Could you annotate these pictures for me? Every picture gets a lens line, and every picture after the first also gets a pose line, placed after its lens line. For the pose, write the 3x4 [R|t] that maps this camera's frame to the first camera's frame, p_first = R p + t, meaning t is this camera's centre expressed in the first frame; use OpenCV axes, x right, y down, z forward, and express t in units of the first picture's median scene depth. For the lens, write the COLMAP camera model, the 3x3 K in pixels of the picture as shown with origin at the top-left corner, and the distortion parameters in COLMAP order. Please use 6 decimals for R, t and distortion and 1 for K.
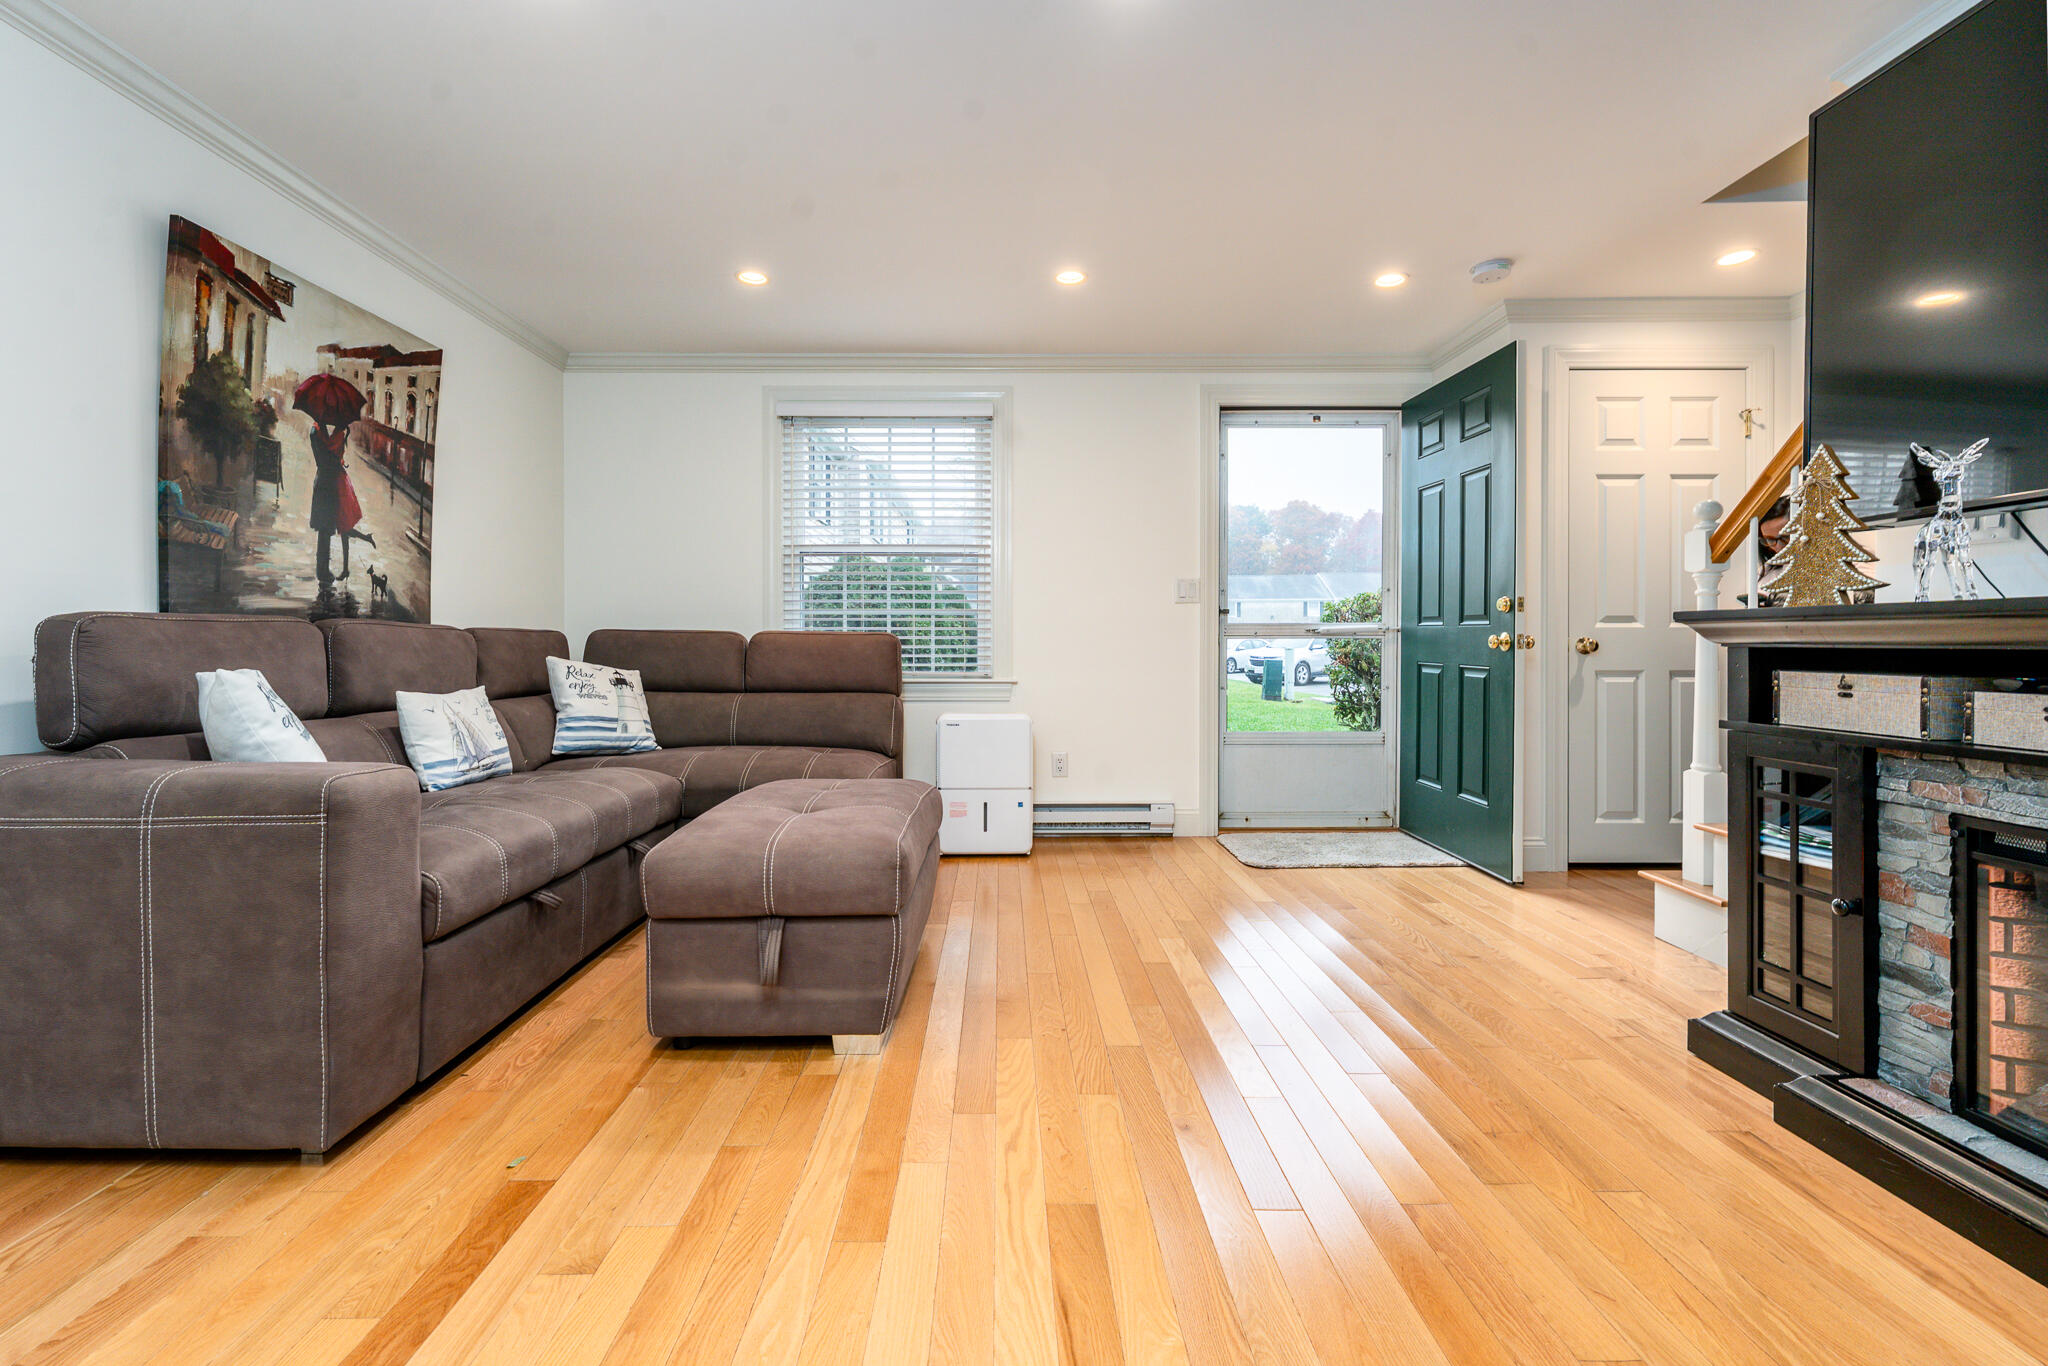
lens RADIAL K [[898.8, 0, 1021.0], [0, 898.8, 636.5], [0, 0, 1]] dist [-0.001762, -0.000244]
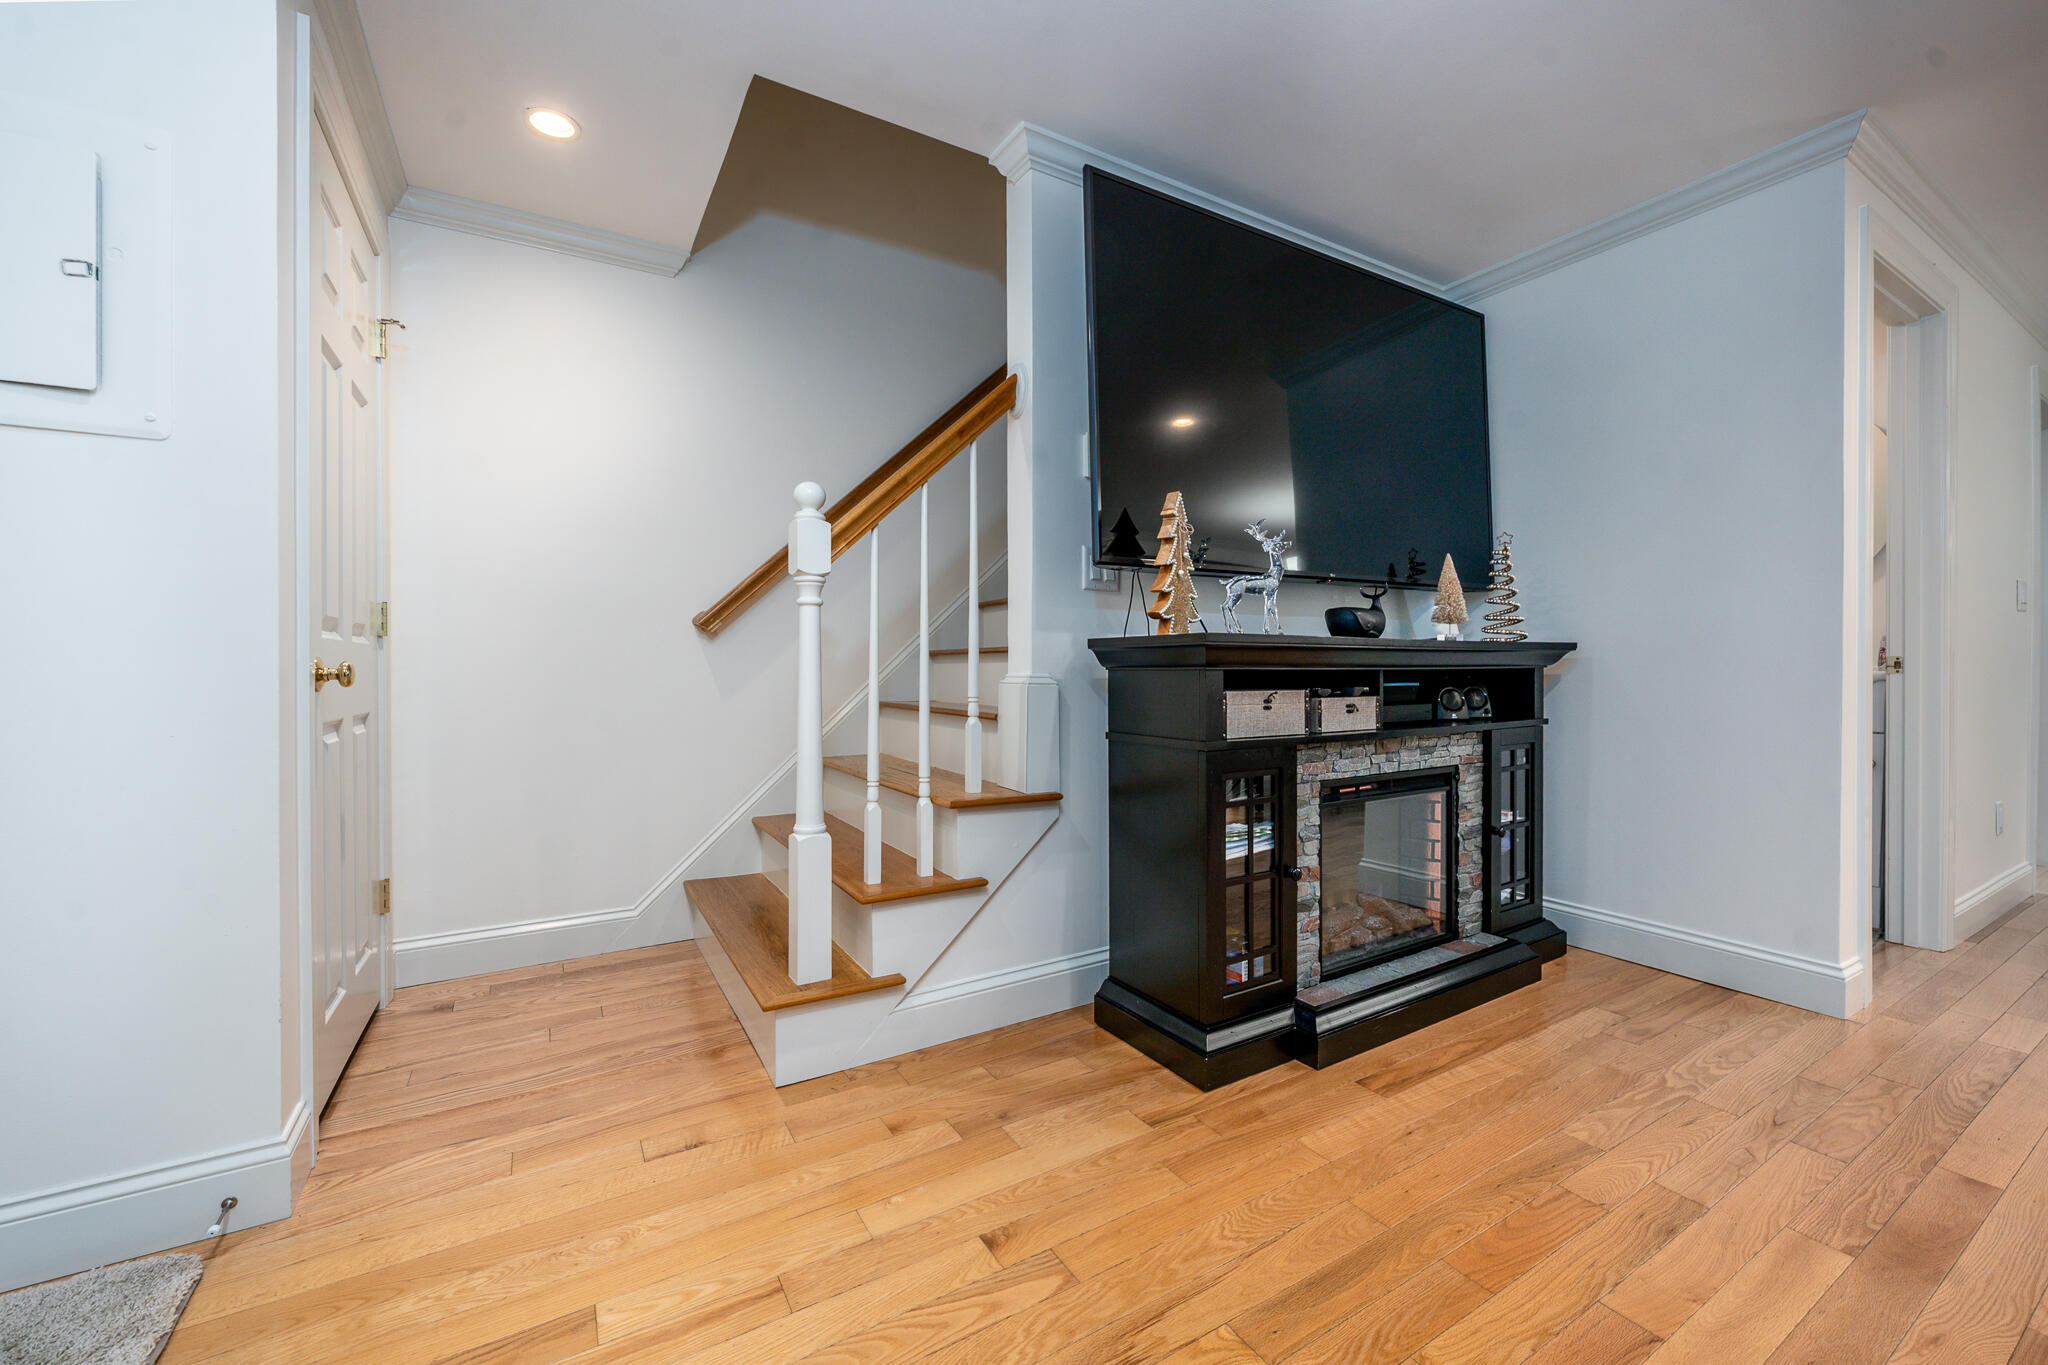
lens RADIAL K [[815.9, 0, 1024.2], [0, 815.9, 670.1], [0, 0, 1]] dist [0.000508, -0.000202]
pose [[-0.500469, -0.000458, 0.865754, 0.106939], [-0.004519, 0.999988, -0.002083, 0.017477], [-0.865742, -0.004954, -0.500465, 1.976722]]
